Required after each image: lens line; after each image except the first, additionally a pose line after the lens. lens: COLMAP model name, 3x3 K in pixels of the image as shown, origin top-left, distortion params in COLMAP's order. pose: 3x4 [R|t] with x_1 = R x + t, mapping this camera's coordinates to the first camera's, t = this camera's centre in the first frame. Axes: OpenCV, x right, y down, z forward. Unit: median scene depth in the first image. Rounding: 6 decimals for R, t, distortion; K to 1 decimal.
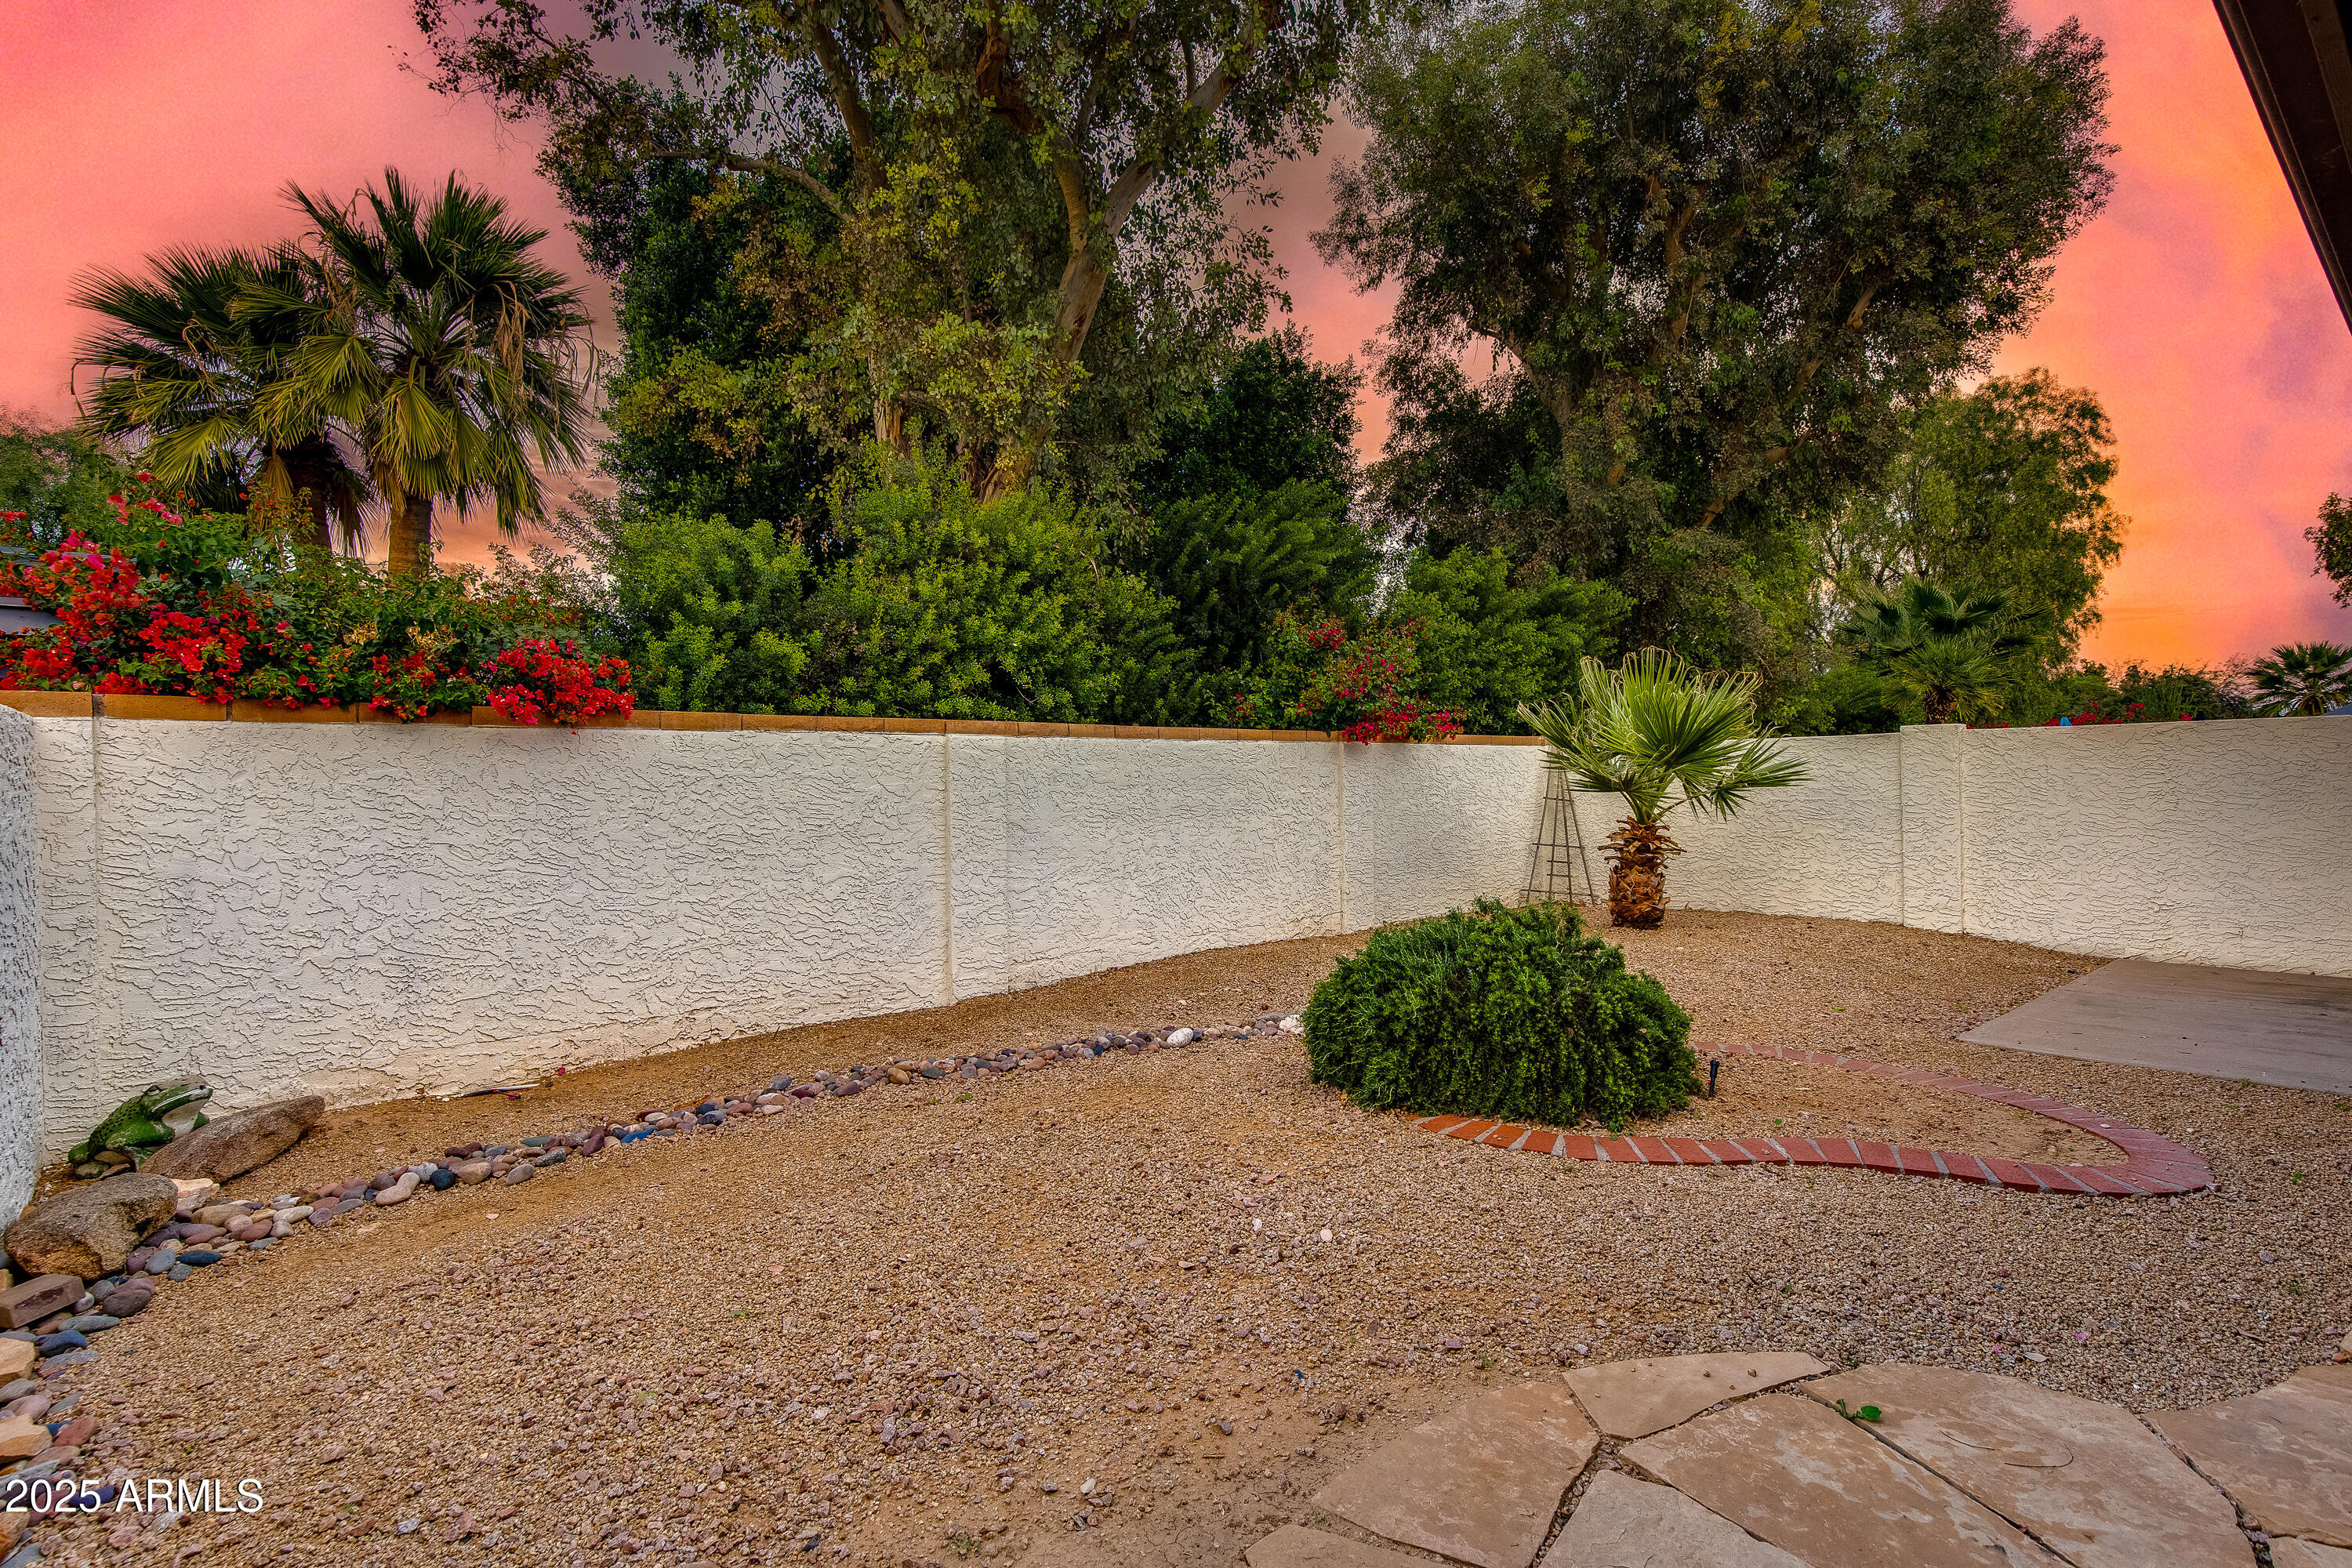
lens RADIAL K [[1088.6, 0, 1175.5], [0, 1088.6, 779.9], [0, 0, 1]] dist [0.001421, -0.000054]
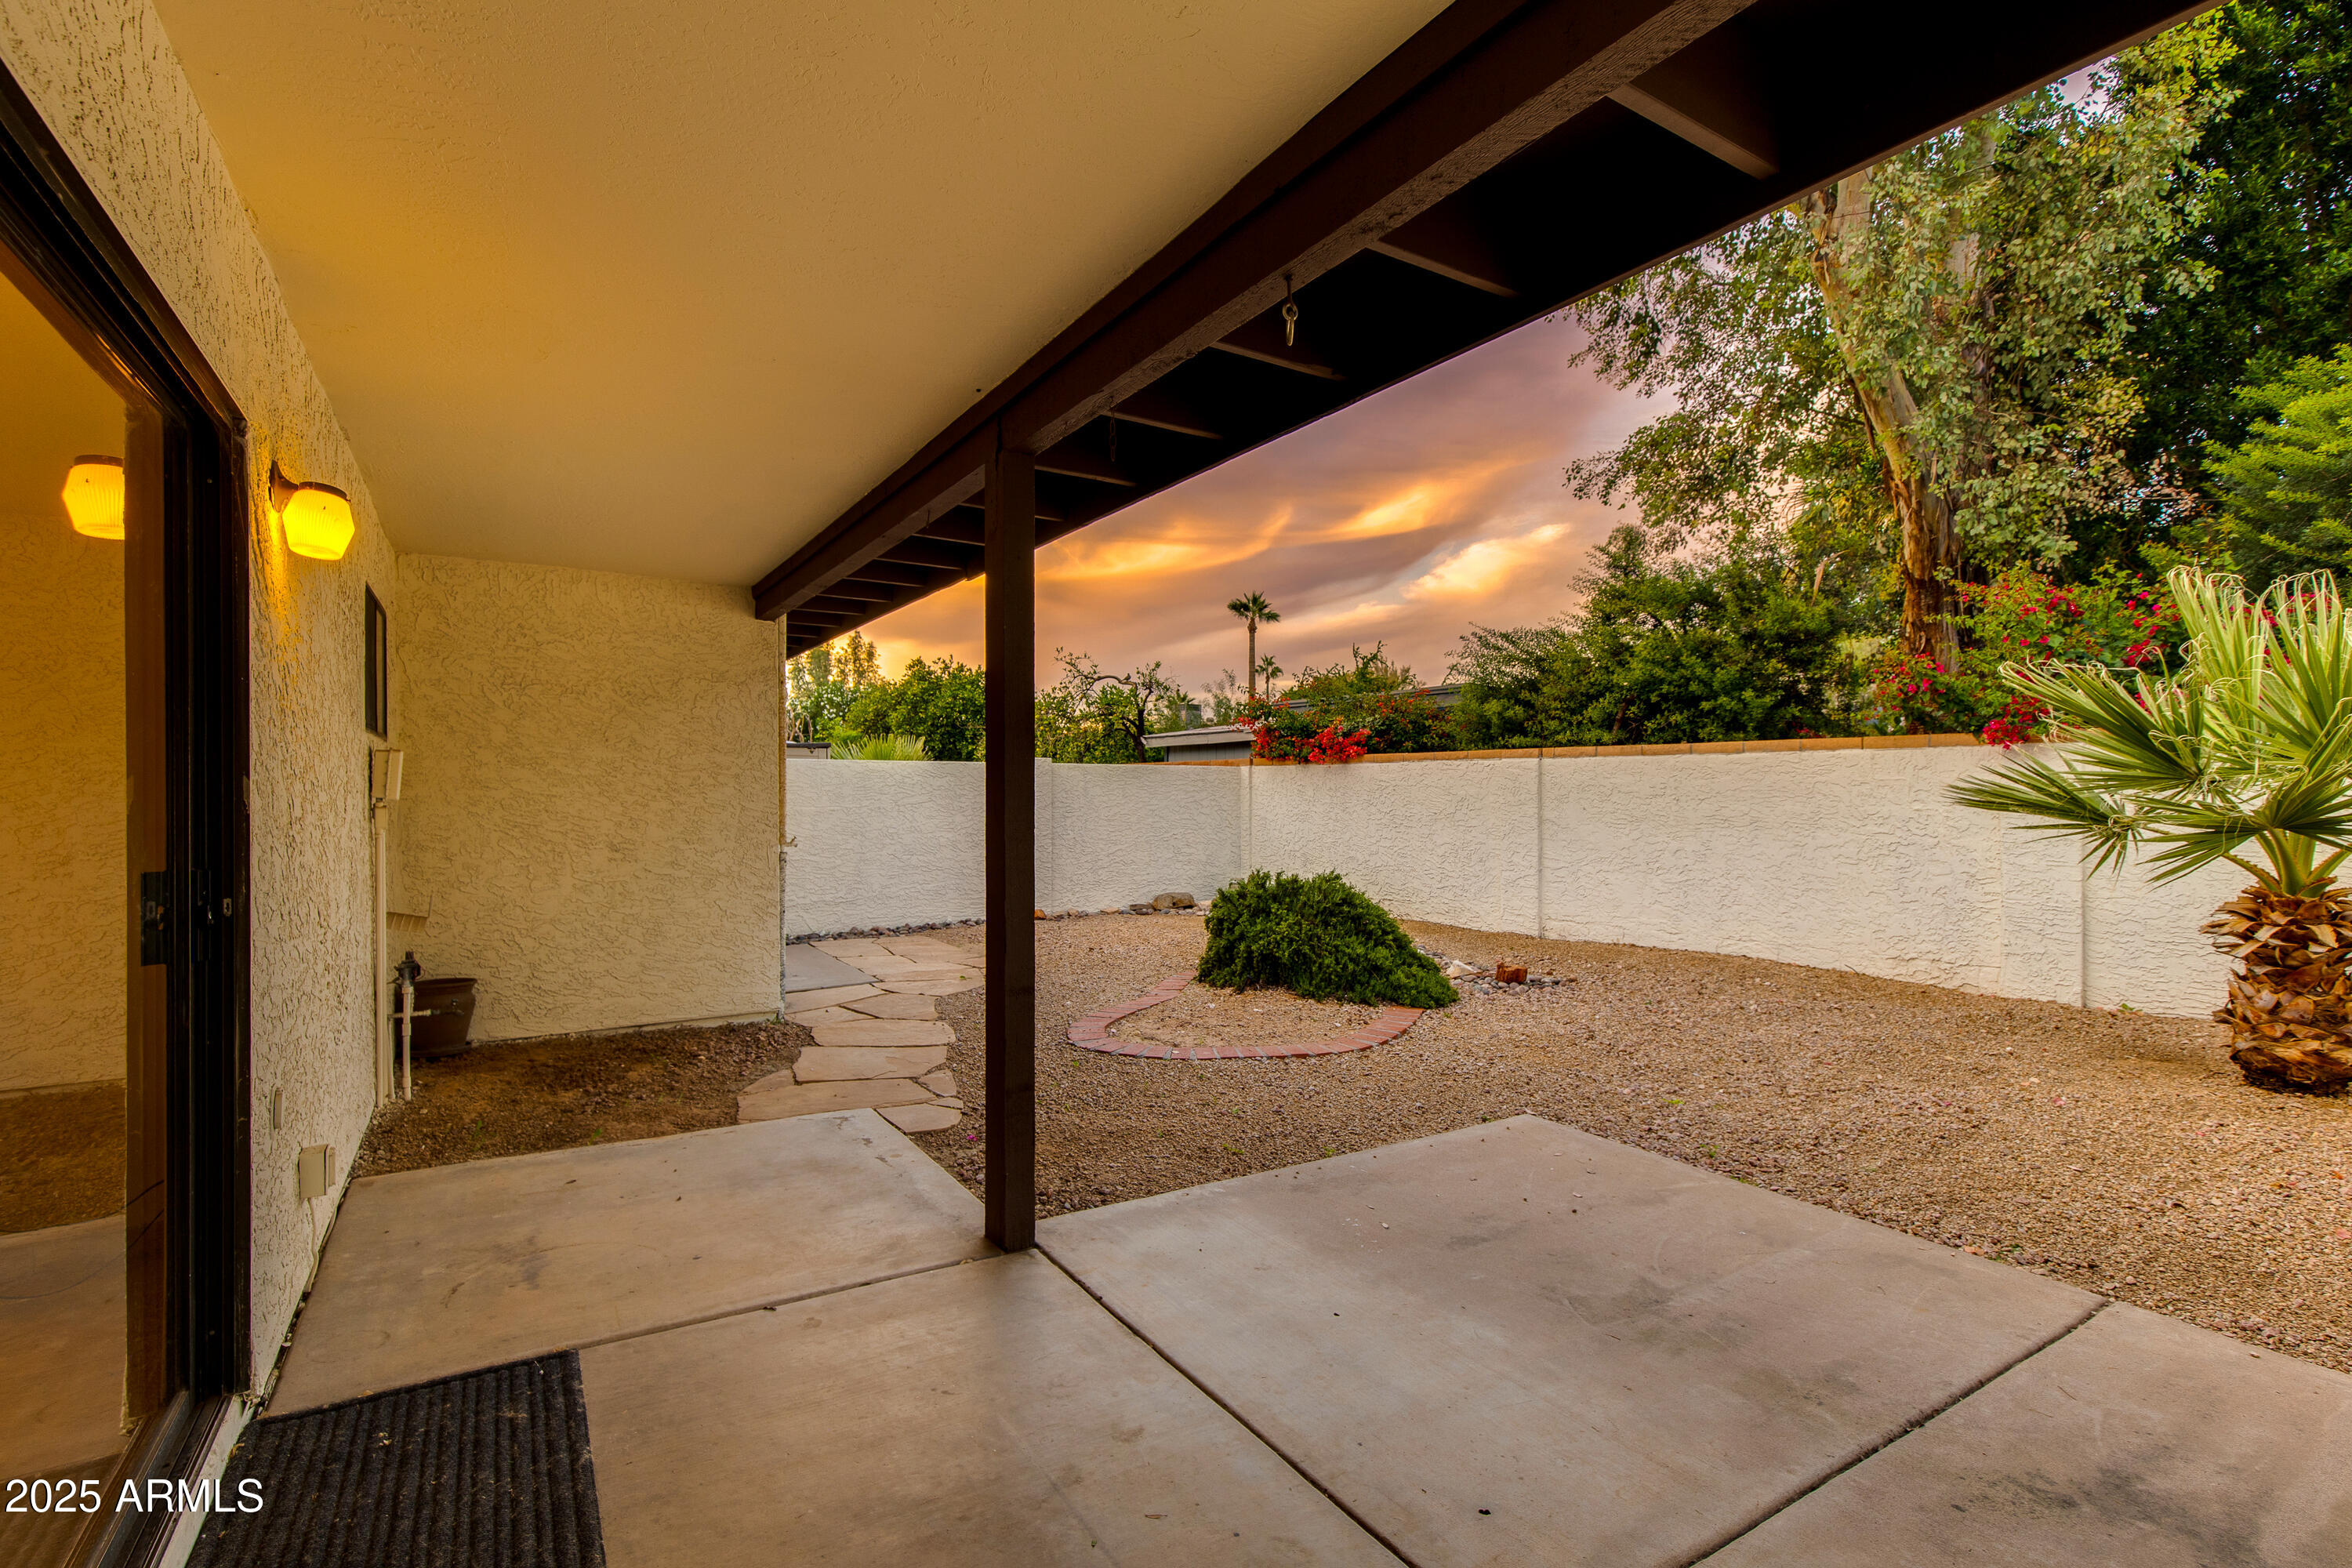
lens RADIAL K [[1070.0, 0, 1173.6], [0, 1070.0, 794.3], [0, 0, 1]] dist [0.009863, -0.000743]
pose [[-0.119181, 0.019343, -0.992684, 1.010186], [0.000221, 0.999811, 0.019455, -0.016113], [0.992873, 0.002099, -0.119162, 0.532488]]
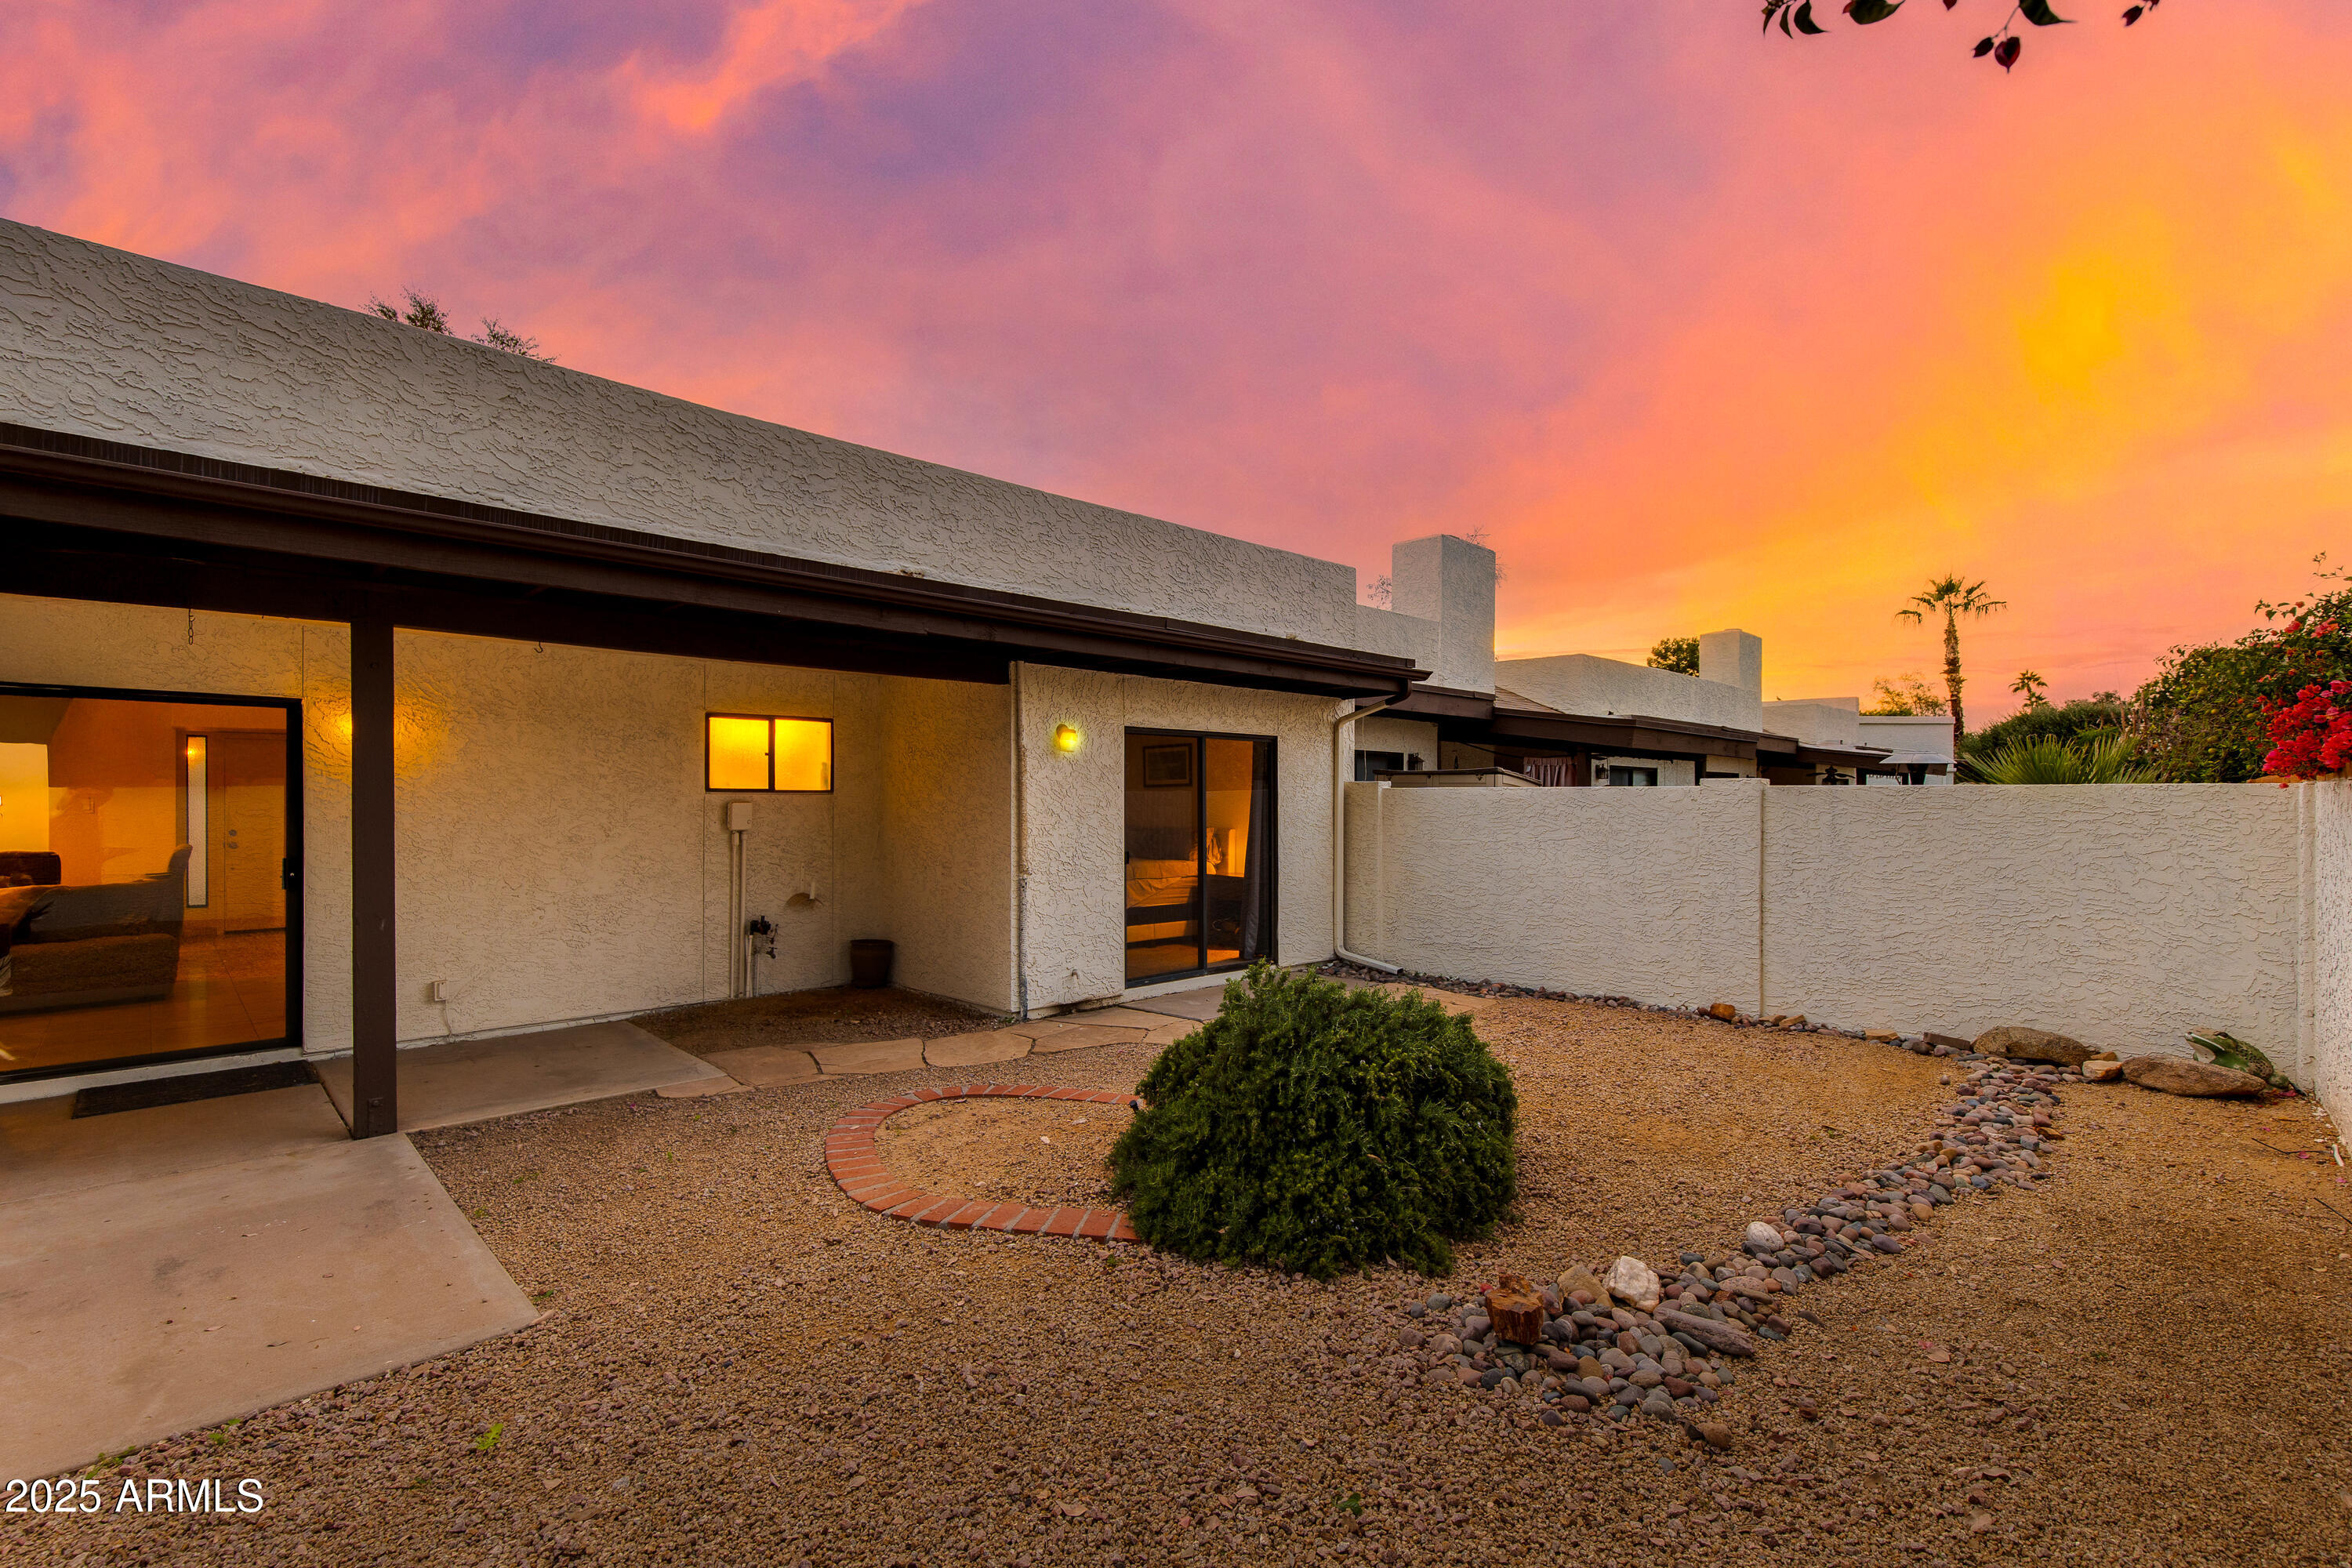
lens RADIAL K [[1070.0, 0, 1173.6], [0, 1070.0, 794.3], [0, 0, 1]] dist [0.009863, -0.000743]
pose [[-0.996074, 0.013652, -0.087467, 0.273030], [0.013827, 0.999903, -0.001395, -0.027039], [0.087440, -0.002599, -0.996166, 1.039818]]
